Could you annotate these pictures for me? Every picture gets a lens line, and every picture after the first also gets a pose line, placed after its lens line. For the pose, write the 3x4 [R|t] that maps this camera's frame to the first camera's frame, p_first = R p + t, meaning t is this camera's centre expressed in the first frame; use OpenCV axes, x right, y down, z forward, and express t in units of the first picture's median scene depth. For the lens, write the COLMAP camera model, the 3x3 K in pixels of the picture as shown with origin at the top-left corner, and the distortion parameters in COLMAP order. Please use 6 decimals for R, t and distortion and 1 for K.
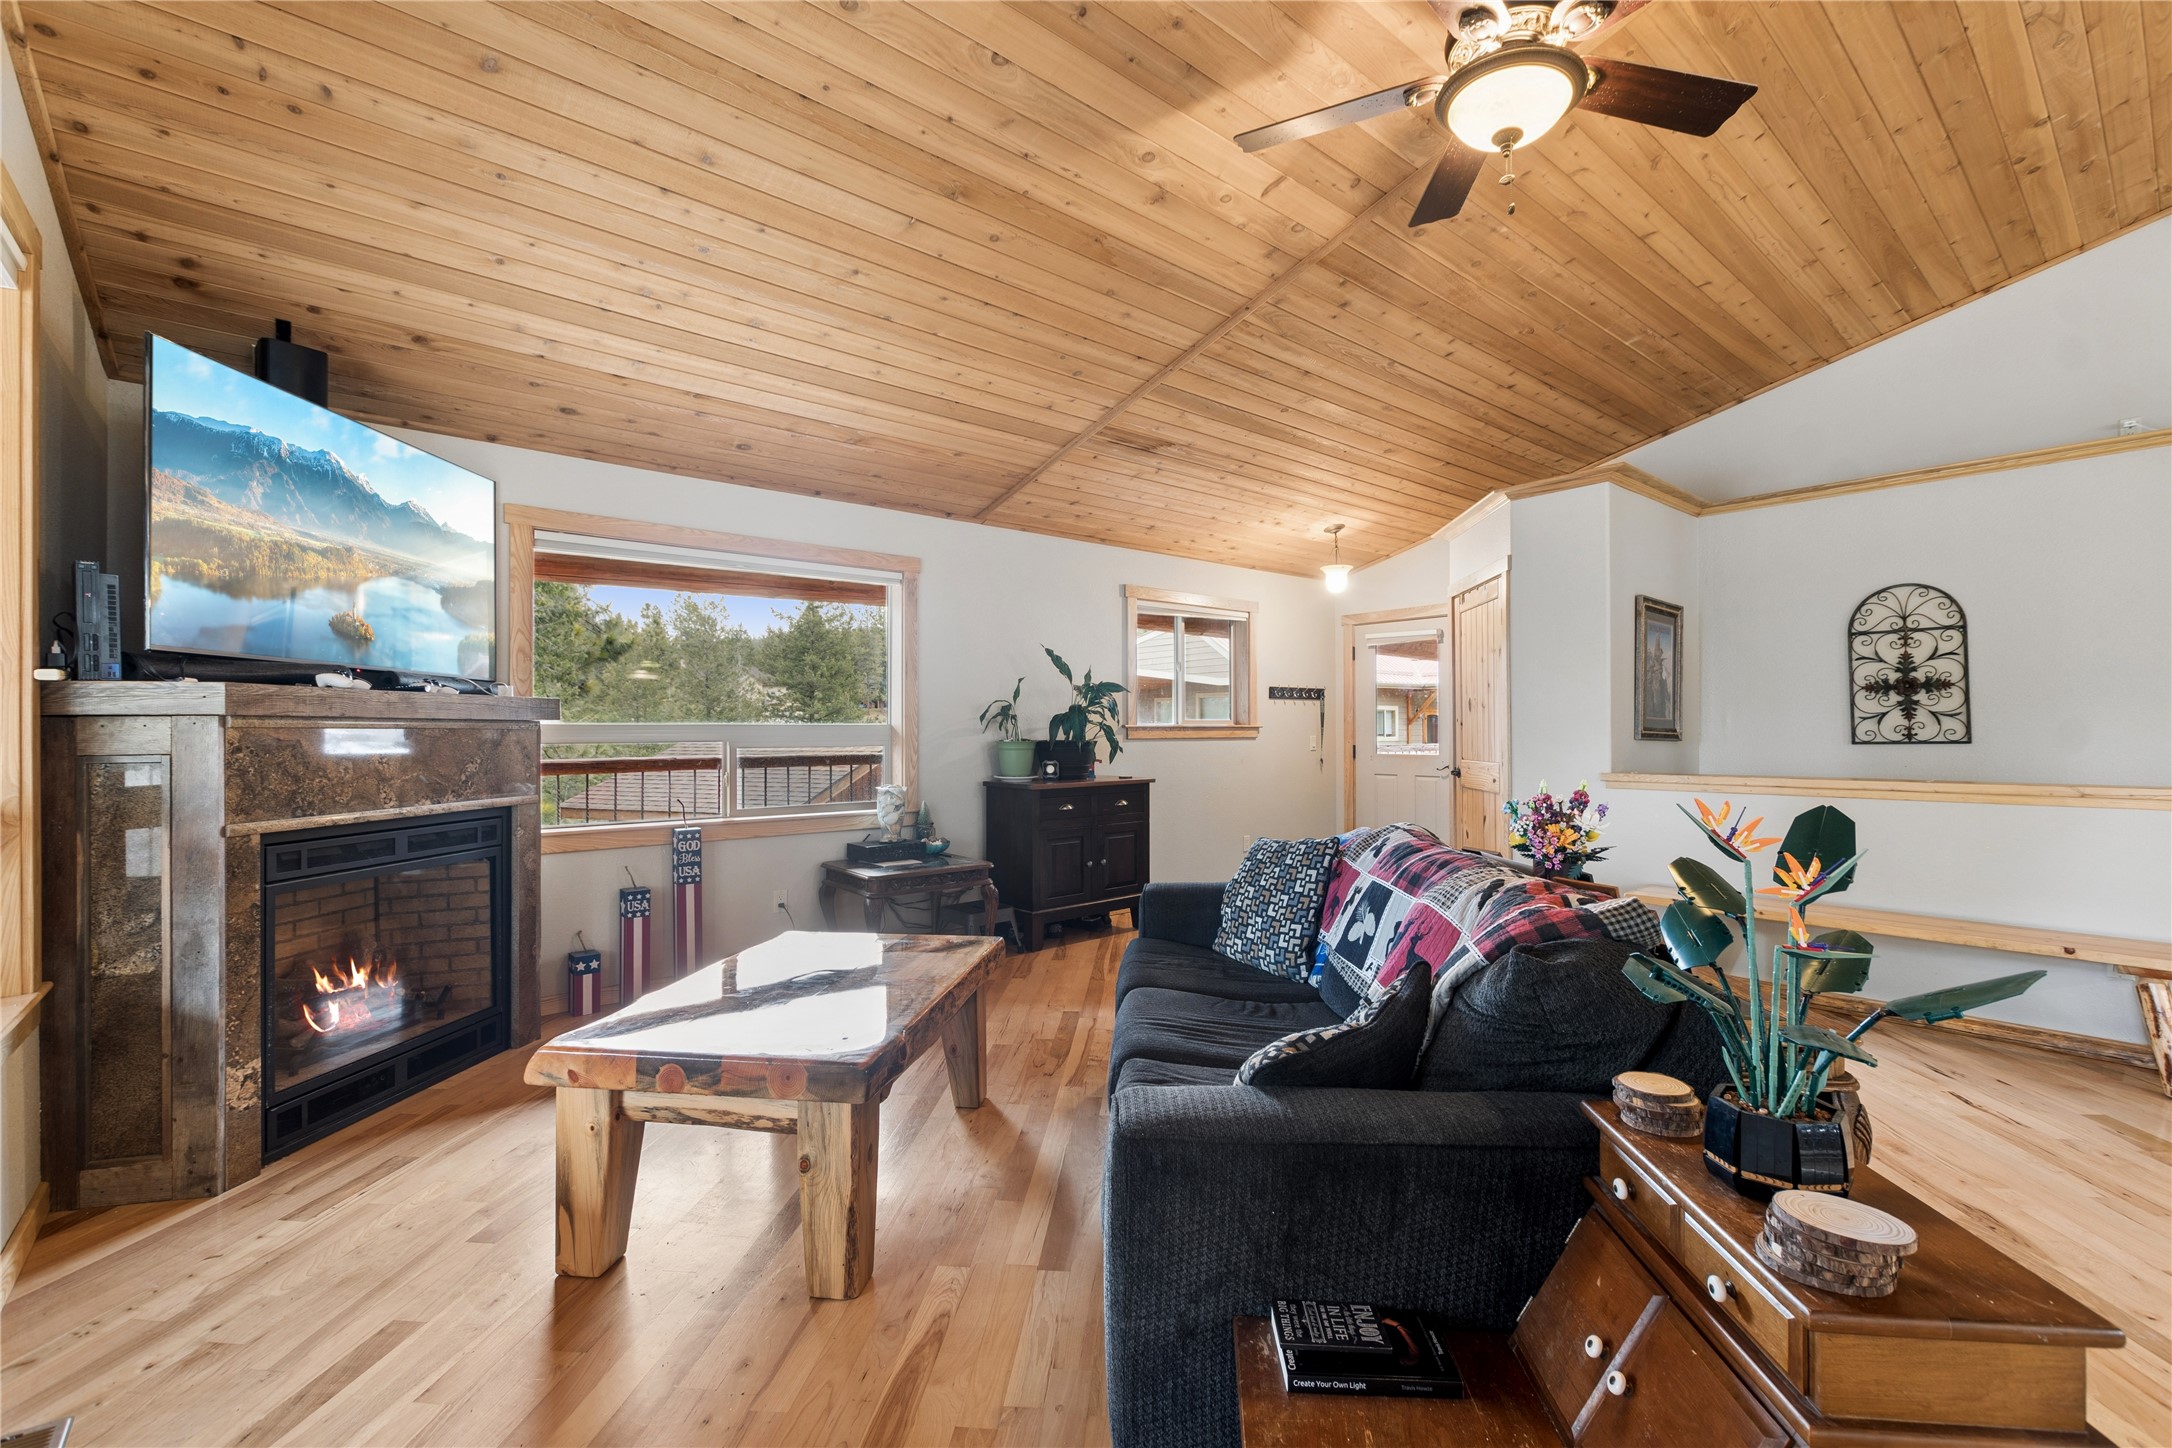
lens RADIAL K [[937.7, 0, 1092.0], [0, 937.7, 724.3], [0, 0, 1]] dist [0.005423, -0.003214]
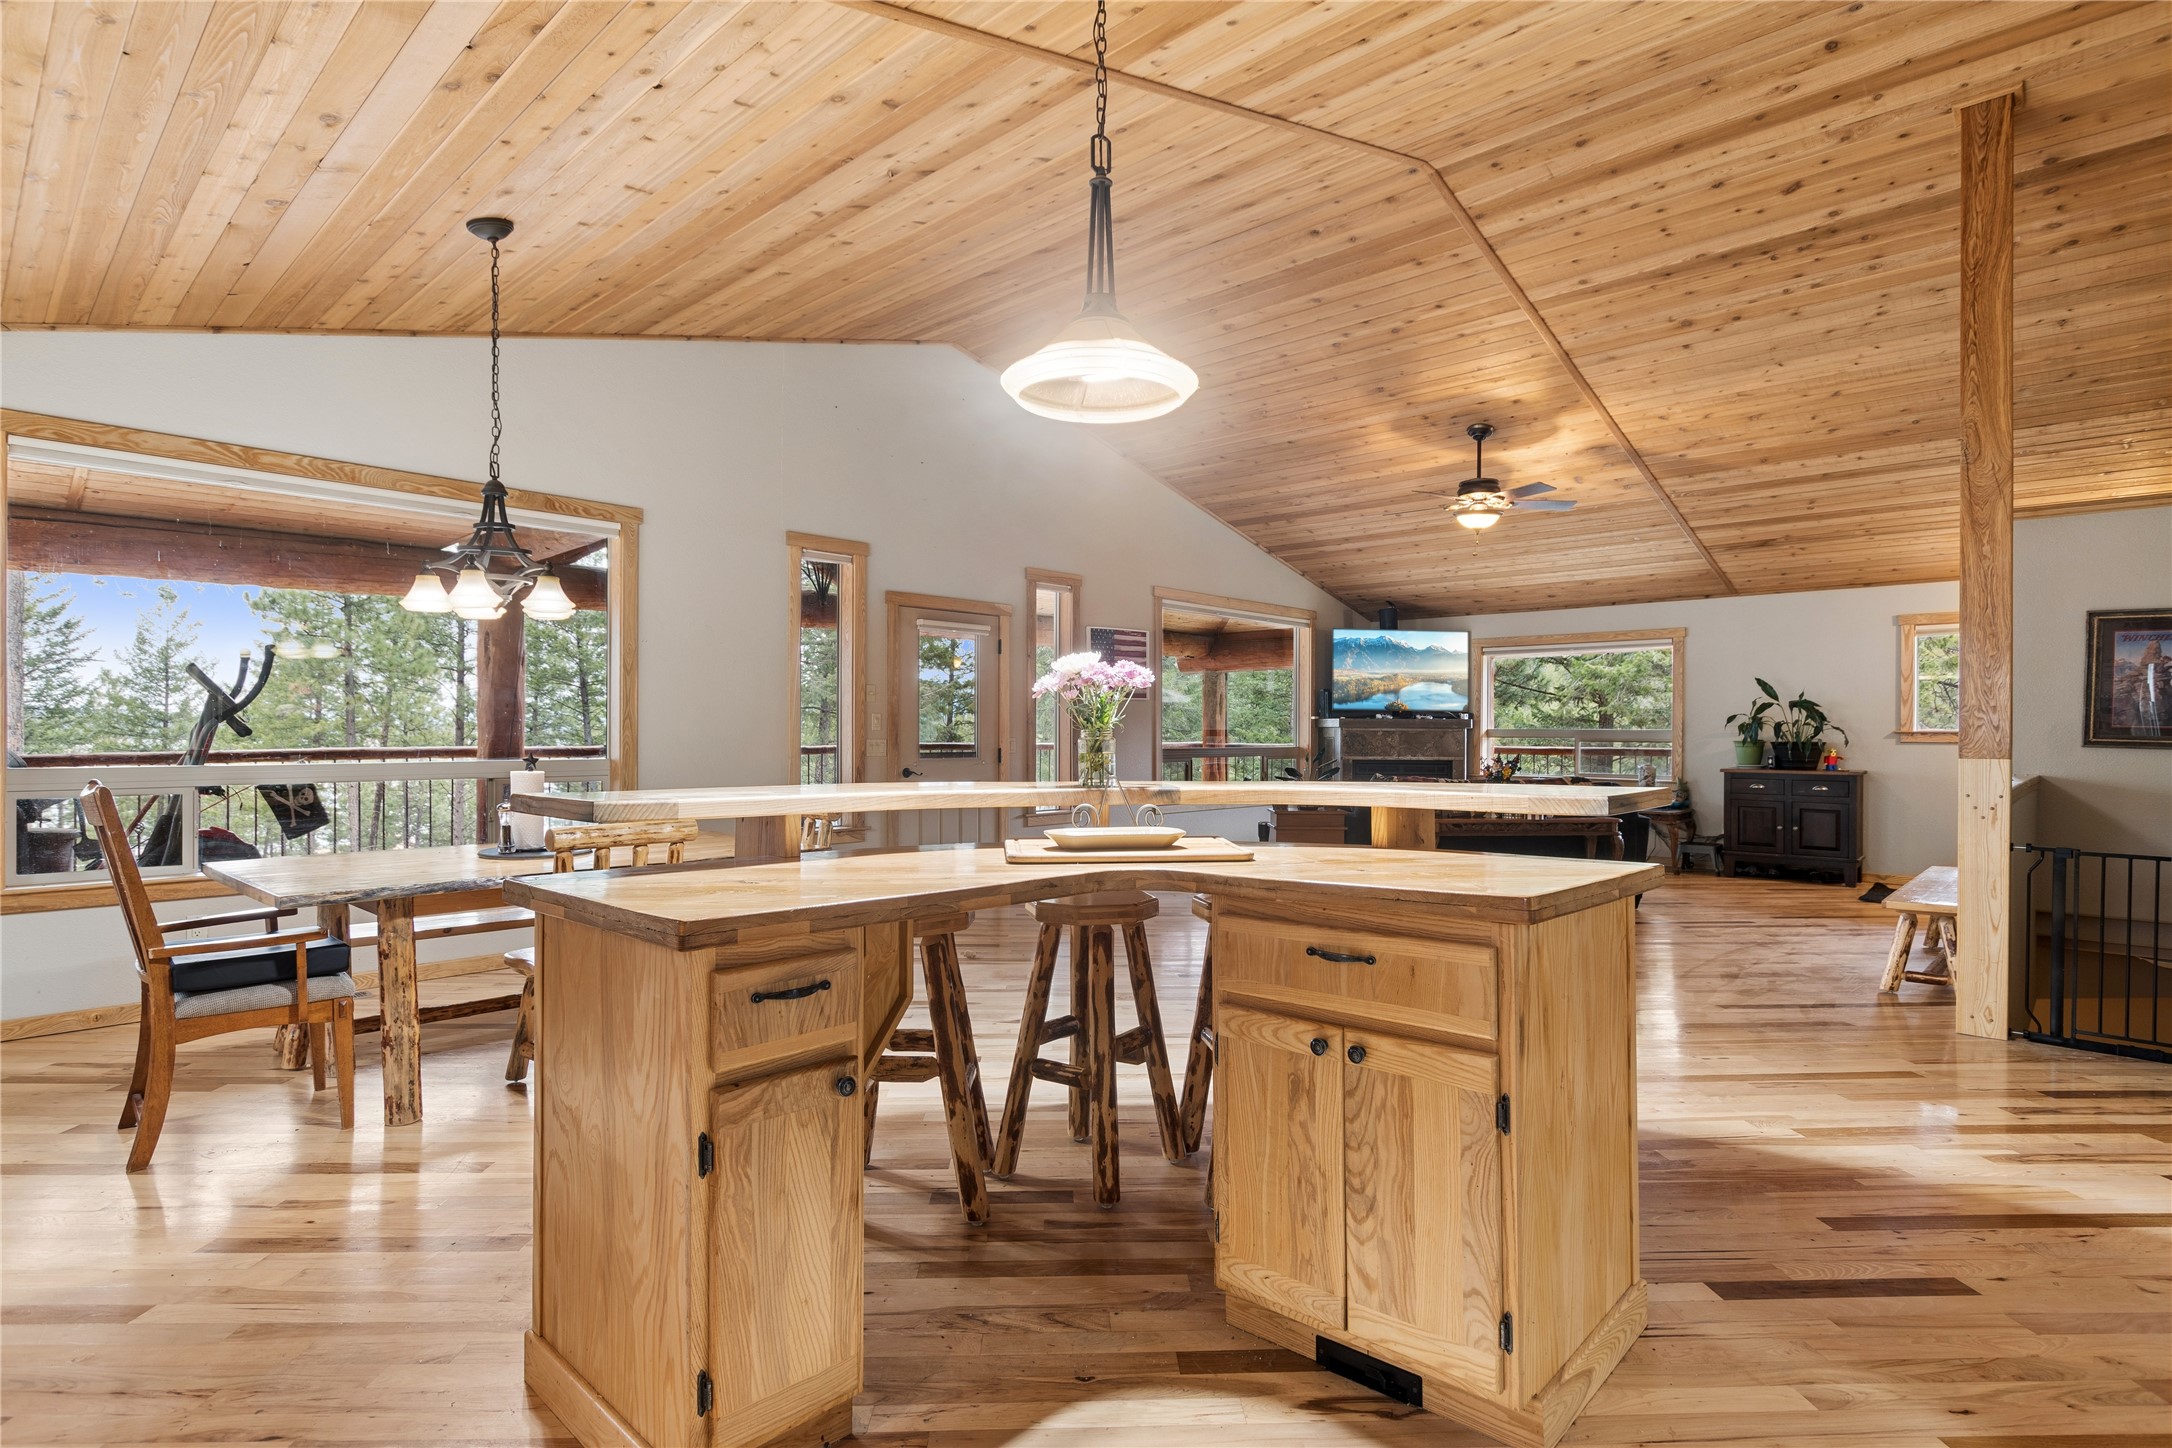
lens RADIAL K [[1093.2, 0, 1097.6], [0, 1093.2, 736.1], [0, 0, 1]] dist [-0.000271, 0.000116]
pose [[0.125261, 0.010541, -0.992068, 2.644810], [0.001012, 0.999942, 0.010752, -0.017383], [0.992123, -0.002350, 0.125244, -0.419777]]
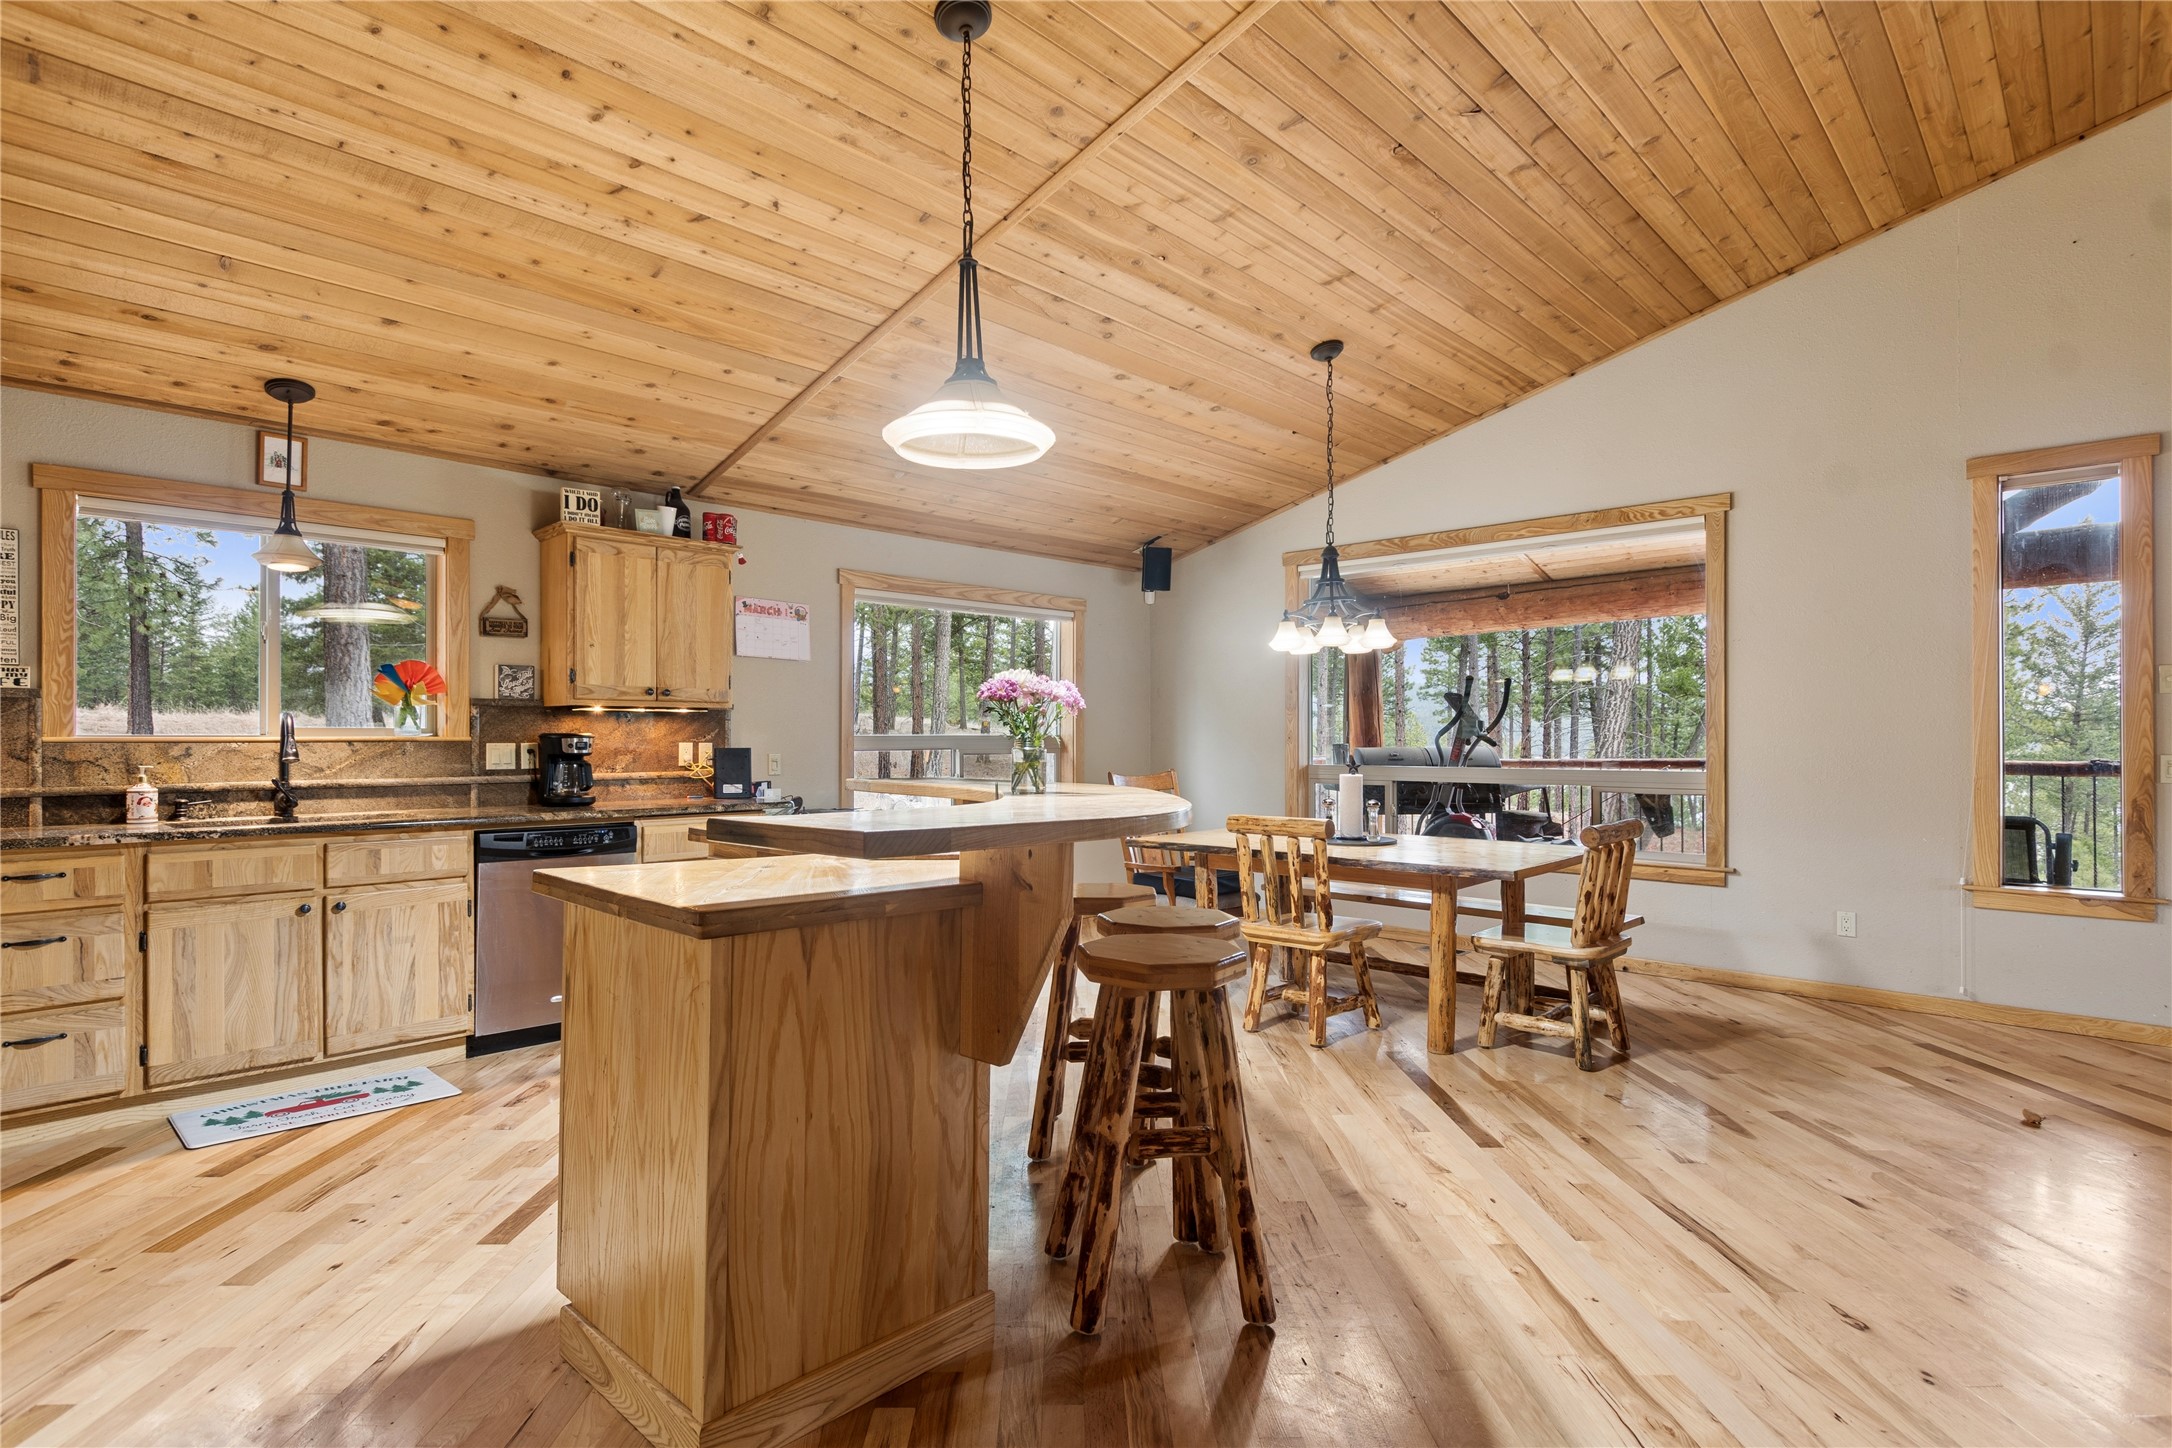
lens RADIAL K [[1093.2, 0, 1084.0], [0, 1093.2, 733.7], [0, 0, 1]] dist [-0.000271, 0.000116]
pose [[-0.993976, 0.005137, -0.109478, 1.830090], [0.006226, 0.999934, -0.009608, -0.006774], [0.109422, -0.010231, -0.993943, 0.627157]]
